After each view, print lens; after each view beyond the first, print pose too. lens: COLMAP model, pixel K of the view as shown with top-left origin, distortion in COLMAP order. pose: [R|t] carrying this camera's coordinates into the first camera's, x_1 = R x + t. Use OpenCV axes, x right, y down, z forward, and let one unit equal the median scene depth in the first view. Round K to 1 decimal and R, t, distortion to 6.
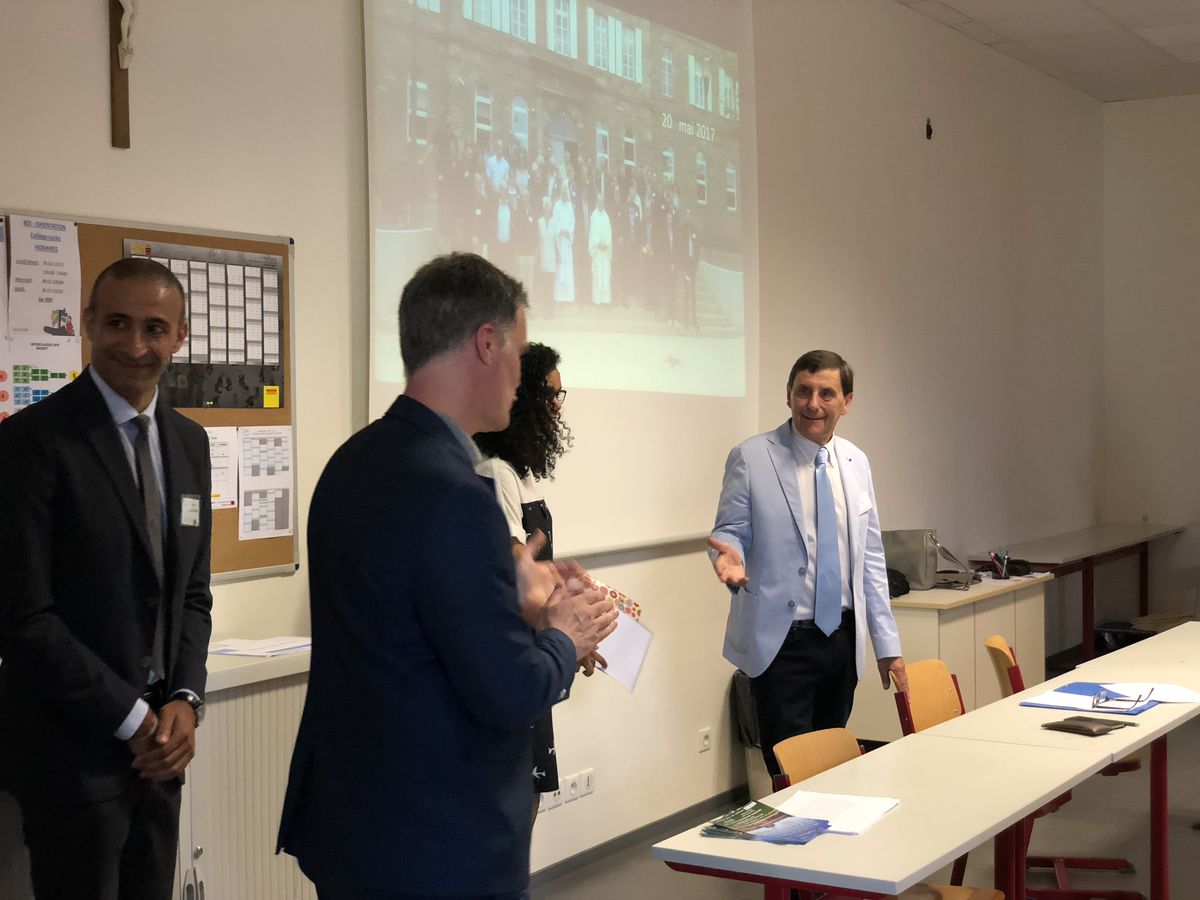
lens RADIAL K [[1818.0, 0, 600.0], [0, 1818.0, 450.1], [0, 0, 1]] dist [-0.005516, 0.000000]
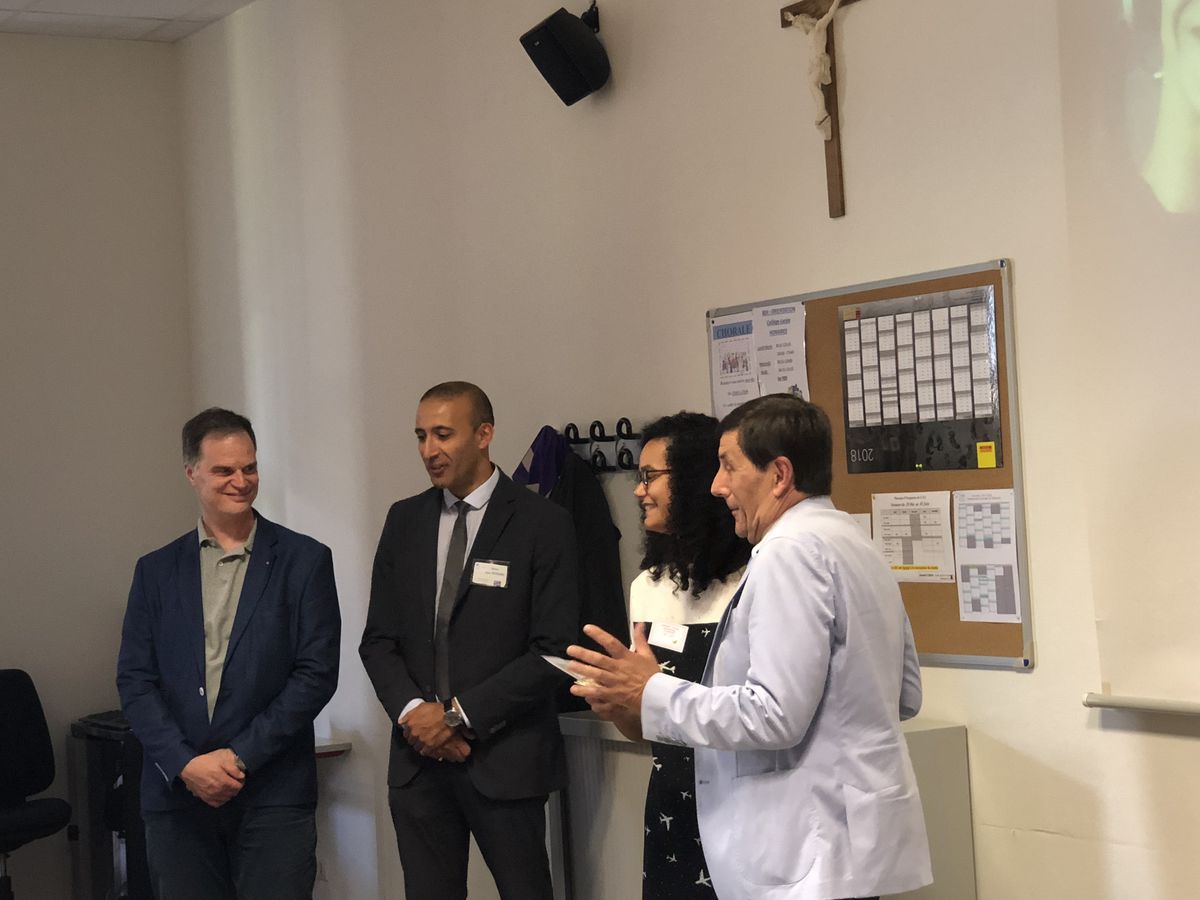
lens RADIAL K [[2305.8, 0, 599.9], [0, 2305.8, 448.9], [0, 0, 1]] dist [0.042162, 0.000000]
pose [[-0.477276, 0.017177, -0.878585, 0.861885], [0.031679, 0.999495, 0.002332, -0.041197], [0.878182, -0.026720, -0.477580, 1.383654]]
